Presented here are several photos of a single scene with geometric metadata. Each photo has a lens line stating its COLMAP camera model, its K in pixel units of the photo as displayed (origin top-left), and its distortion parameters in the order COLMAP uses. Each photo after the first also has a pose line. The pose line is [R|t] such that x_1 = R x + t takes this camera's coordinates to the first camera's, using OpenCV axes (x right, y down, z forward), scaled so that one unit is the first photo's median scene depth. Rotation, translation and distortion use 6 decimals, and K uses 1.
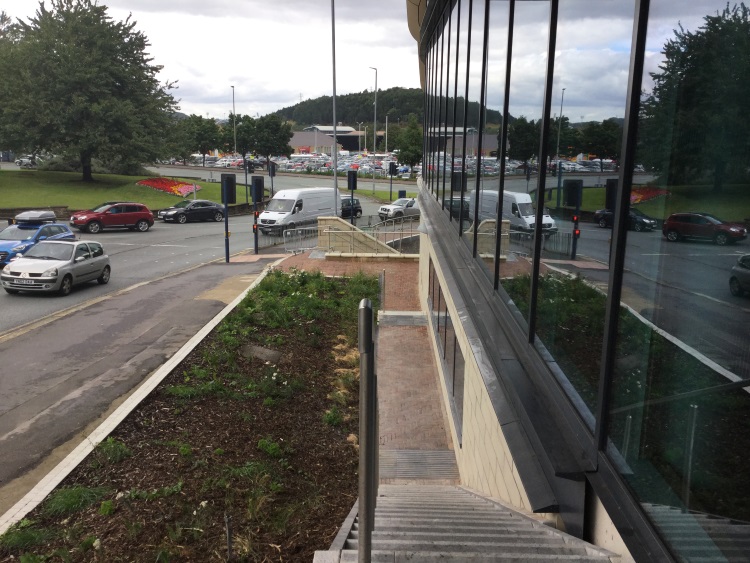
lens RADIAL K [[675.0, 0, 375.0], [0, 675.0, 281.5], [0, 0, 1]] dist [-0.000452, -0.000259]
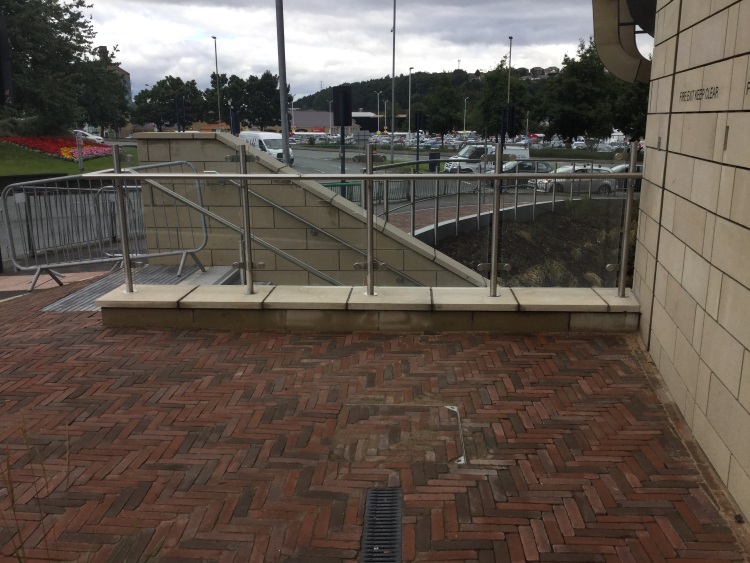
lens RADIAL K [[675.0, 0, 375.0], [0, 675.0, 281.5], [0, 0, 1]] dist [-0.000452, -0.000259]
pose [[0.999339, -0.007964, -0.035459, 0.002623], [0.008442, 0.999875, 0.013357, -0.011812], [0.035348, -0.013647, 0.999282, 0.206809]]
